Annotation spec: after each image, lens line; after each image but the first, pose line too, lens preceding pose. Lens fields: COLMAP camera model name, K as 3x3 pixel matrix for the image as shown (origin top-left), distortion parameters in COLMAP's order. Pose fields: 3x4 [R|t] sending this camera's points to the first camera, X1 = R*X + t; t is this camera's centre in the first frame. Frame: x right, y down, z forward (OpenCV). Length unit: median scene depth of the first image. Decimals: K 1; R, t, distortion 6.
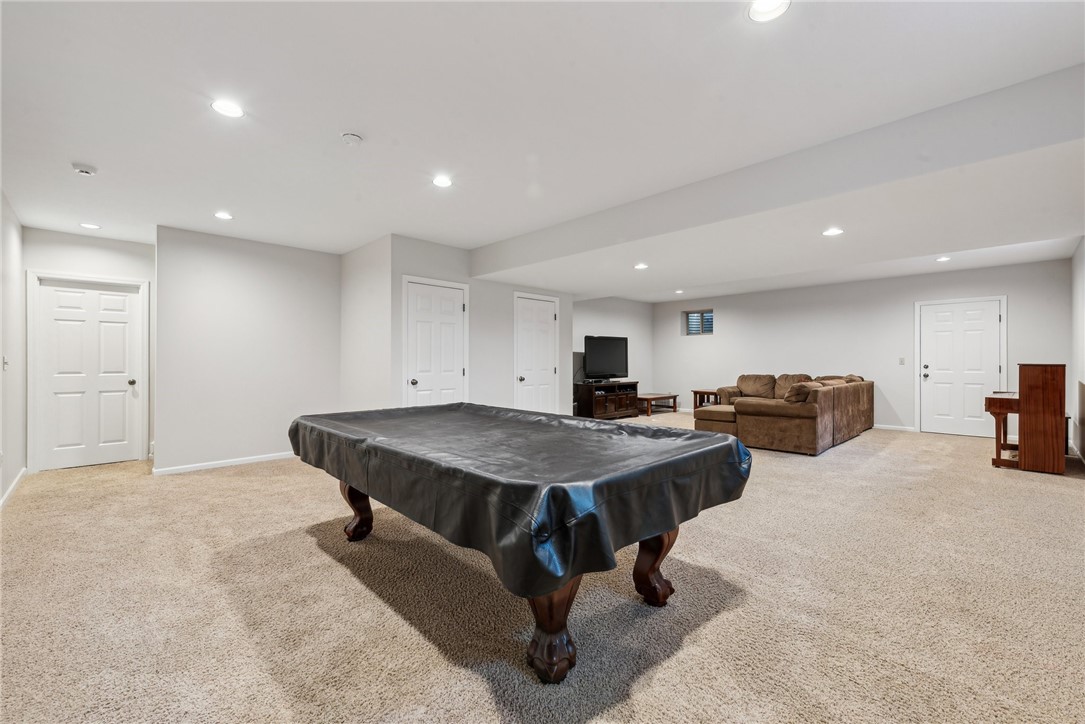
lens RADIAL K [[445.1, 0, 536.2], [0, 445.1, 362.2], [0, 0, 1]] dist [0.000556, 0.000018]
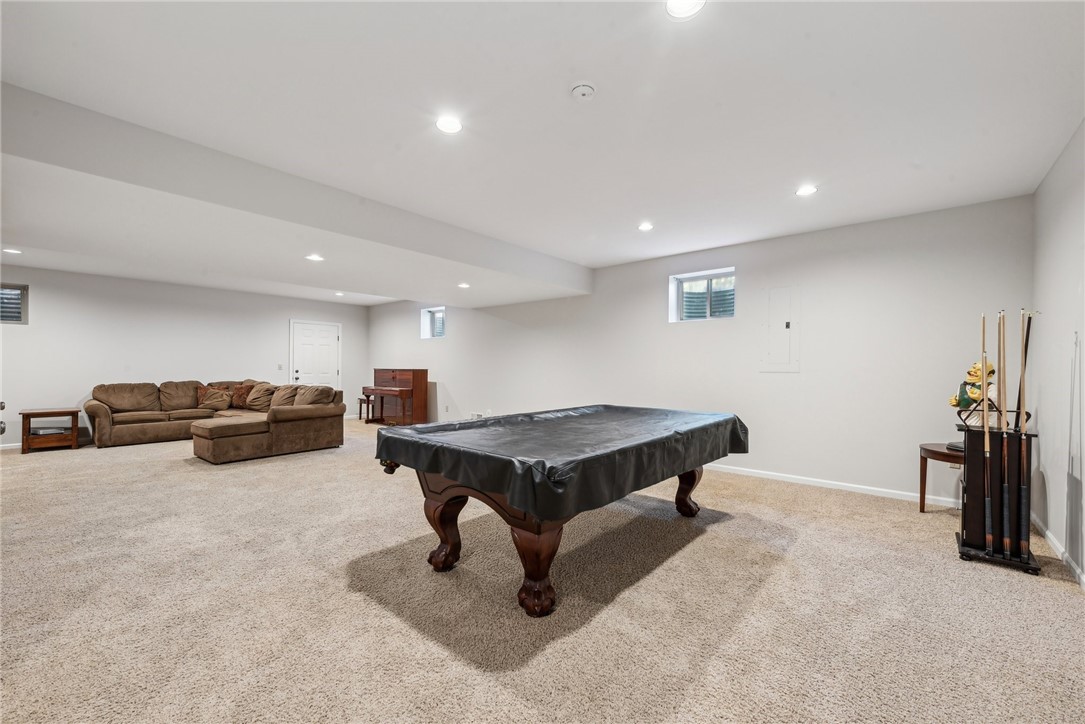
lens RADIAL K [[445.1, 0, 536.5], [0, 445.1, 365.0], [0, 0, 1]] dist [0.000556, 0.000018]
pose [[-0.082055, 0.004308, 0.996619, -0.552711], [-0.000539, 0.999990, -0.004367, -0.003653], [-0.996628, -0.000896, -0.082052, 0.517195]]
